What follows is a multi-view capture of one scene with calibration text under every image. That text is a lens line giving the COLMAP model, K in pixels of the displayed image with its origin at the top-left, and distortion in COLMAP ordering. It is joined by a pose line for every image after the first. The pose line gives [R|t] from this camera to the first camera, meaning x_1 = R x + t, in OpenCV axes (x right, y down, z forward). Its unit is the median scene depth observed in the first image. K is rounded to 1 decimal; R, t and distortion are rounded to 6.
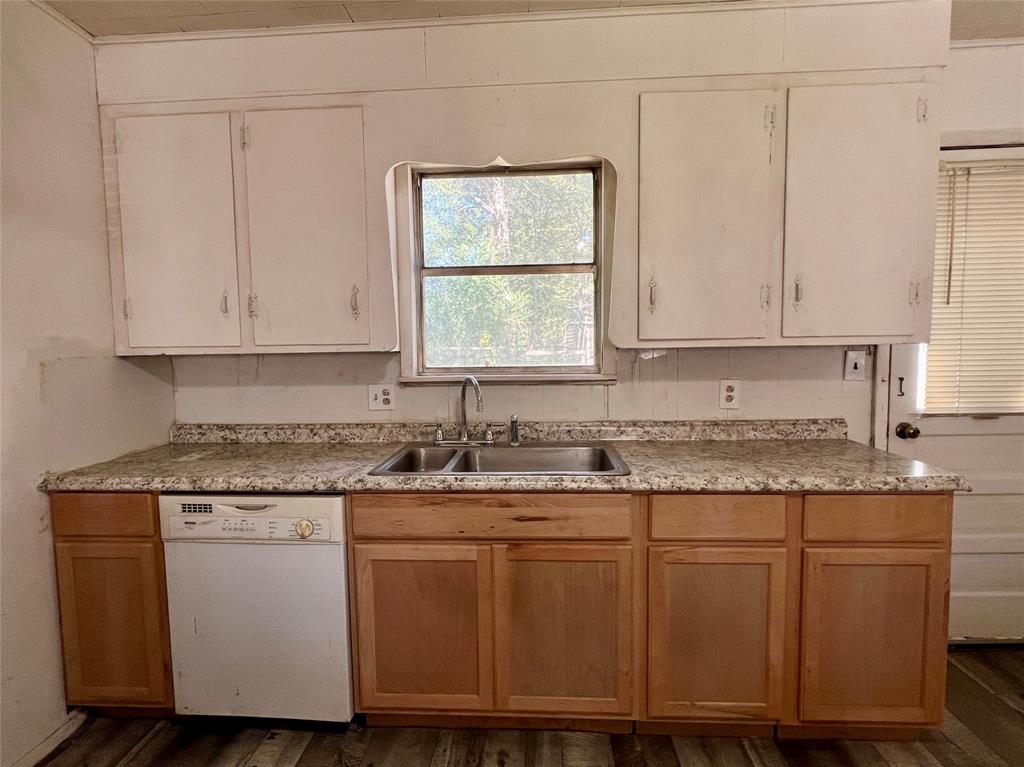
lens RADIAL K [[500.8, 0, 503.0], [0, 500.8, 385.3], [0, 0, 1]] dist [-0.001527, 0.000393]
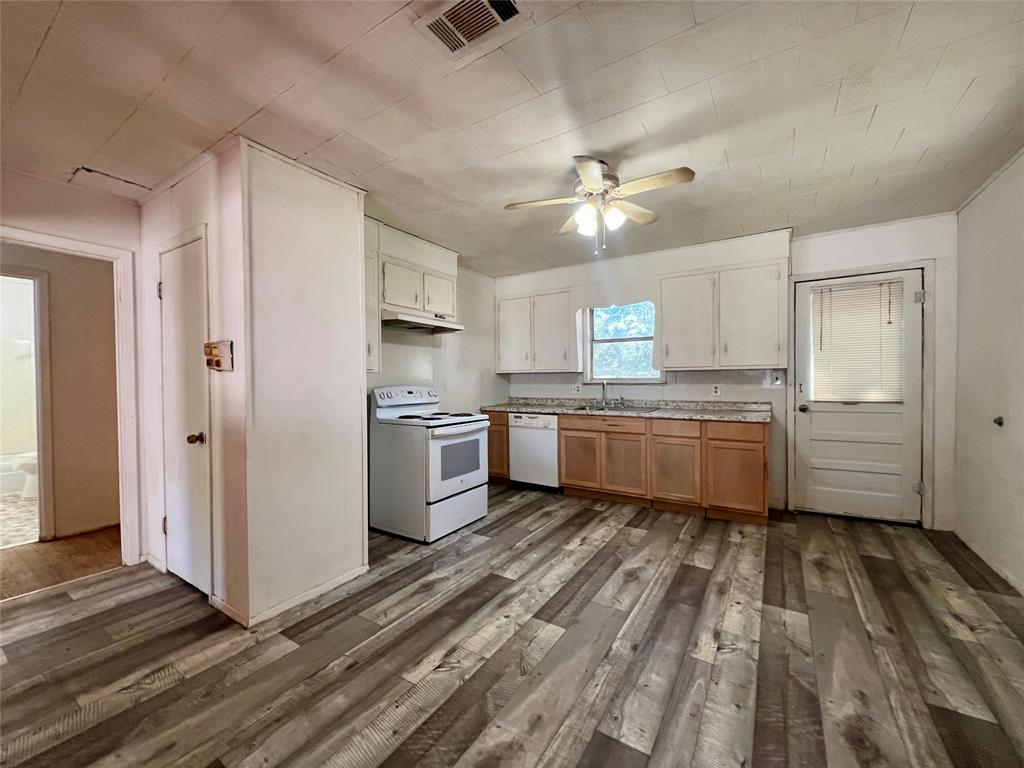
lens RADIAL K [[412.1, 0, 512.0], [0, 412.1, 384.0], [0, 0, 1]] dist [-0.001386, -0.000023]
pose [[0.870212, 0.014017, -0.492477, 0.651578], [-0.036185, 0.998714, -0.035514, 0.105018], [0.491346, 0.048725, 0.869600, -1.309852]]
